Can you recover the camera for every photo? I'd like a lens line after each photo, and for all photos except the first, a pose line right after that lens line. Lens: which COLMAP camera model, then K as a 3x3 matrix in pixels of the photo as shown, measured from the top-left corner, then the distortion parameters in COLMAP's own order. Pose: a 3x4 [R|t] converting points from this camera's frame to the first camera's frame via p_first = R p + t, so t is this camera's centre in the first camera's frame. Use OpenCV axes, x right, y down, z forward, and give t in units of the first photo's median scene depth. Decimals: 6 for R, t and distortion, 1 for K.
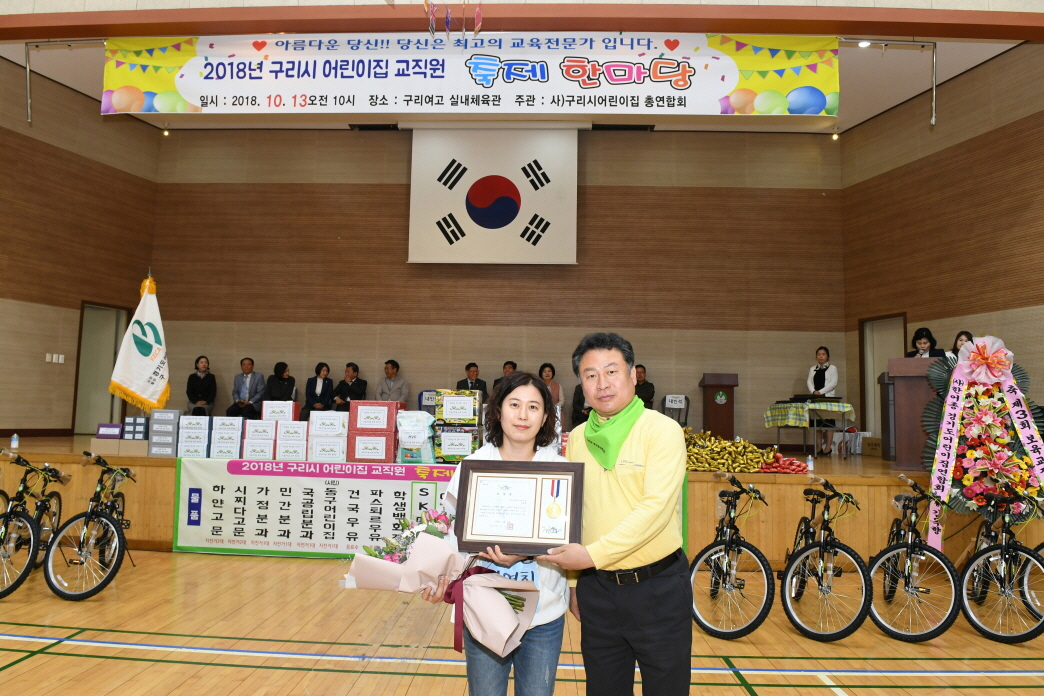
lens RADIAL K [[699.5, 0, 513.8], [0, 699.5, 356.6], [0, 0, 1]] dist [-0.055454, -0.000582]
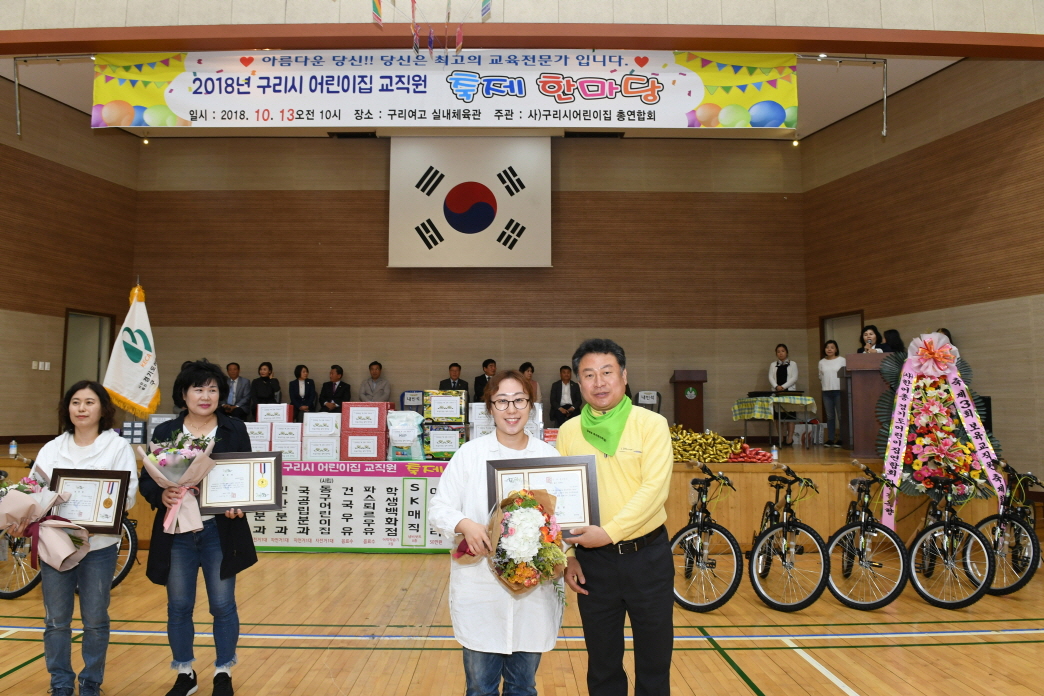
lens RADIAL K [[699.5, 0, 512.8], [0, 699.5, 358.0], [0, 0, 1]] dist [-0.055027, -0.001562]
pose [[0.999043, -0.015232, 0.041001, -0.019079], [0.015057, 0.999876, 0.004579, -0.004165], [-0.041066, -0.003957, 0.999149, -0.056235]]
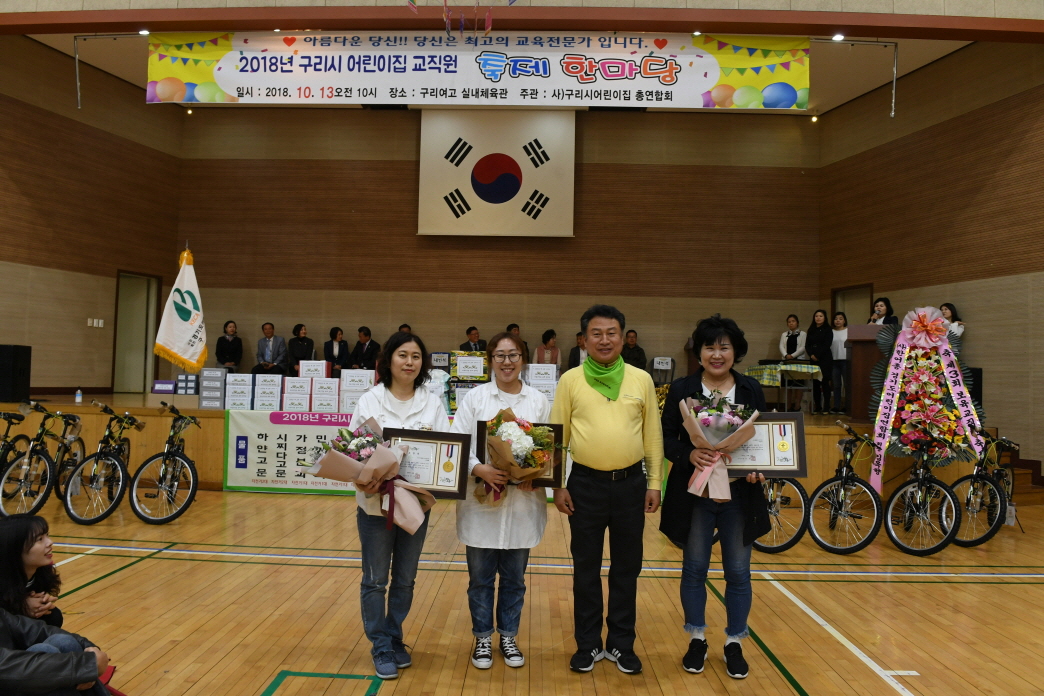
lens RADIAL K [[698.6, 0, 511.7], [0, 698.6, 356.0], [0, 0, 1]] dist [-0.055326, -0.001163]
pose [[0.999988, 0.002834, 0.004104, -0.015189], [-0.003036, 0.998735, 0.050189, -0.002193], [-0.003957, -0.050200, 0.998731, -0.139499]]
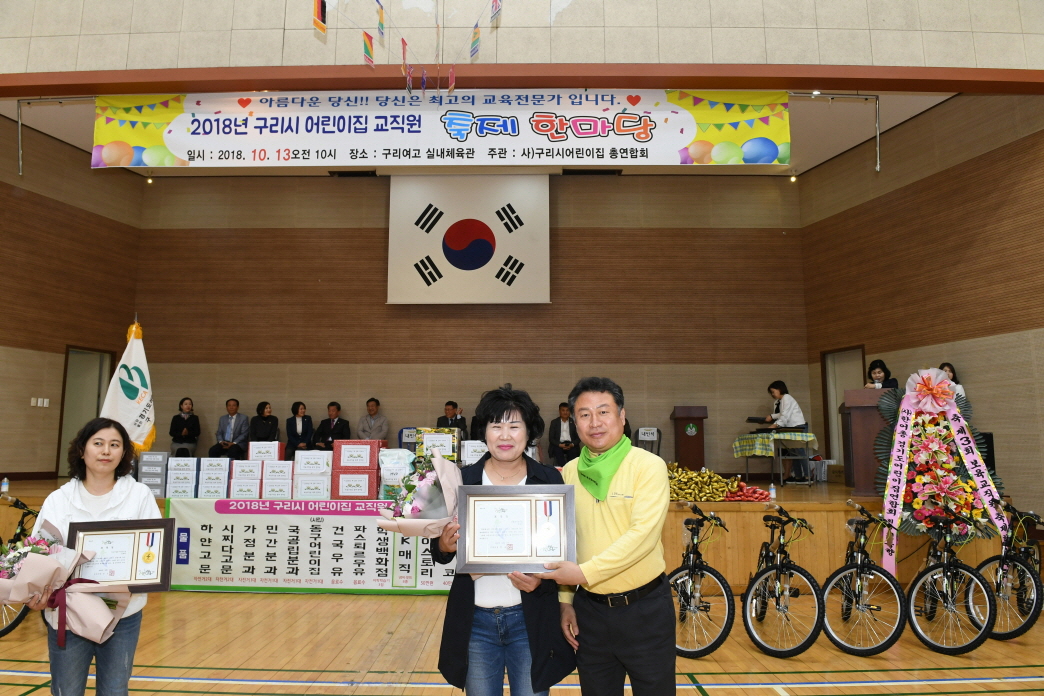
lens RADIAL K [[699.5, 0, 512.8], [0, 699.5, 358.0], [0, 0, 1]] dist [-0.055027, -0.001562]
pose [[0.999442, -0.015756, 0.029458, 0.003682], [0.017088, 0.998817, -0.045516, -0.007095], [-0.028706, 0.045994, 0.998529, -0.050250]]
